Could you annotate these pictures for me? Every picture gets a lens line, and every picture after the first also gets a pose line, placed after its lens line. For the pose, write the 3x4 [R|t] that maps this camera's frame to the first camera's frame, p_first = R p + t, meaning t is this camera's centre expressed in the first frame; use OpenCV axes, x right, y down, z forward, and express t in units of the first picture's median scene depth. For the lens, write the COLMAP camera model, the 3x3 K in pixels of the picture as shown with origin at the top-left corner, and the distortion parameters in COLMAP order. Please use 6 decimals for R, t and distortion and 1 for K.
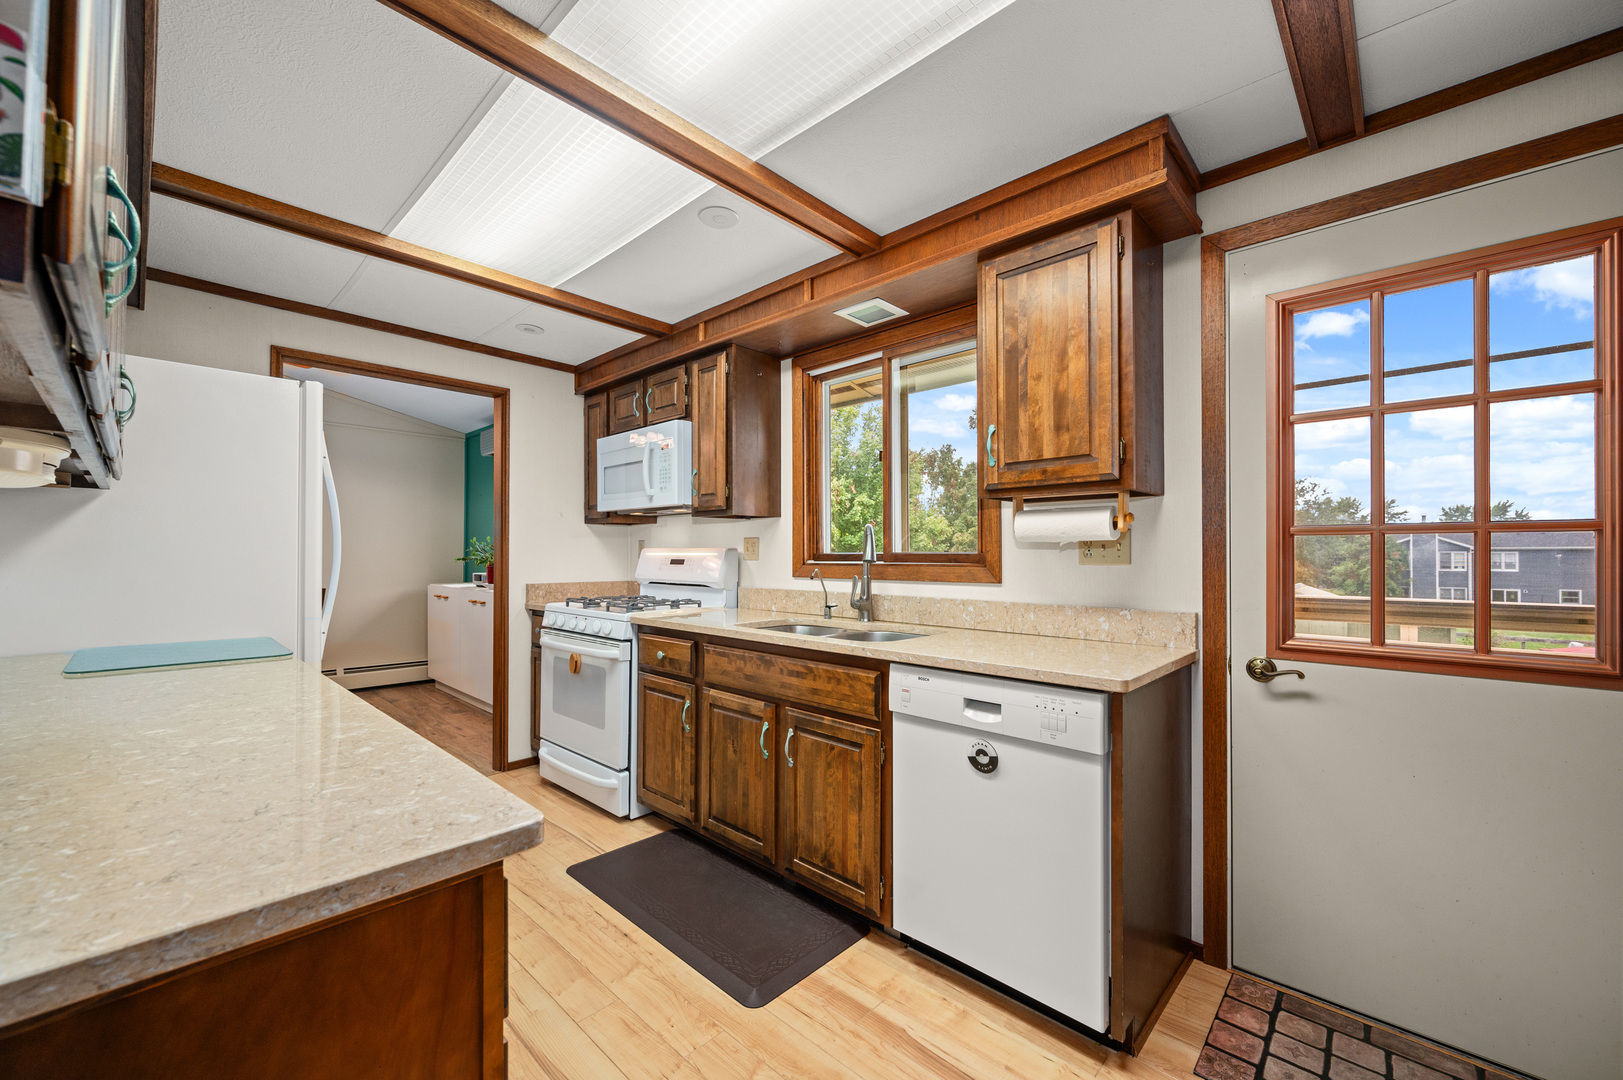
lens RADIAL K [[647.3, 0, 814.4], [0, 647.3, 547.2], [0, 0, 1]] dist [0.007037, 0.000091]
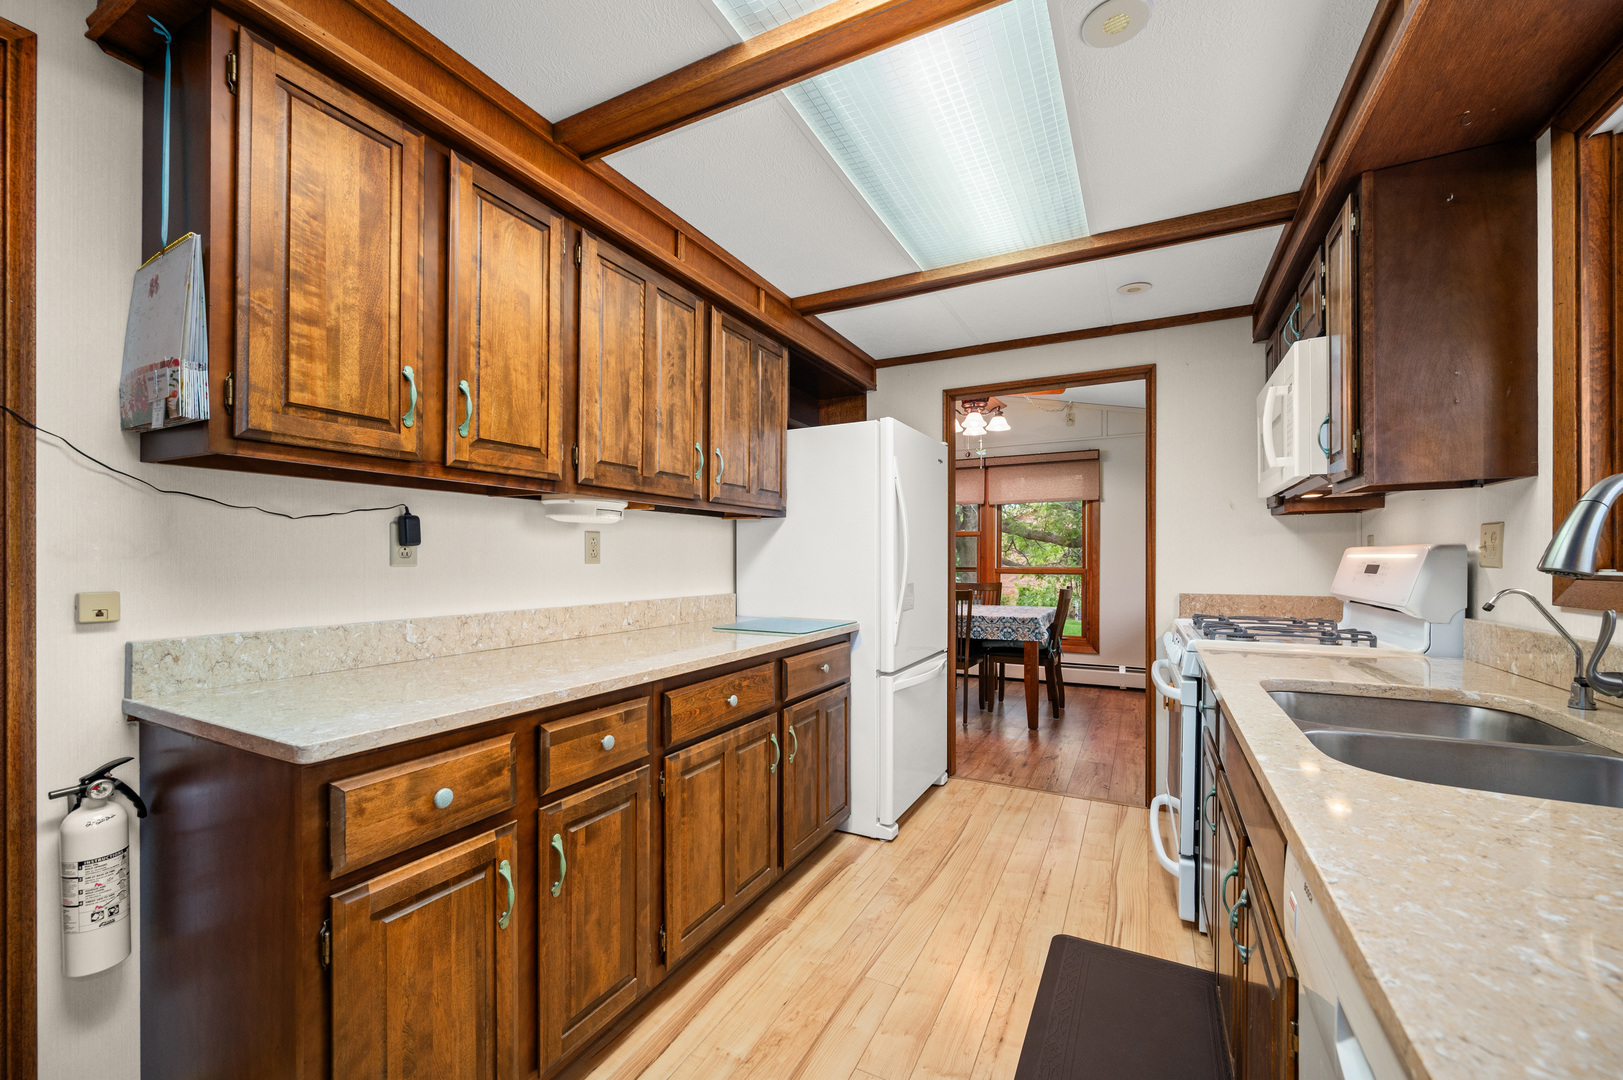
lens RADIAL K [[647.3, 0, 808.1], [0, 647.3, 556.7], [0, 0, 1]] dist [0.007037, 0.000091]
pose [[0.279864, -0.002055, -0.960037, 0.254070], [0.013036, 0.999914, 0.001660, 0.004014], [0.959951, -0.012980, 0.279867, 0.357869]]
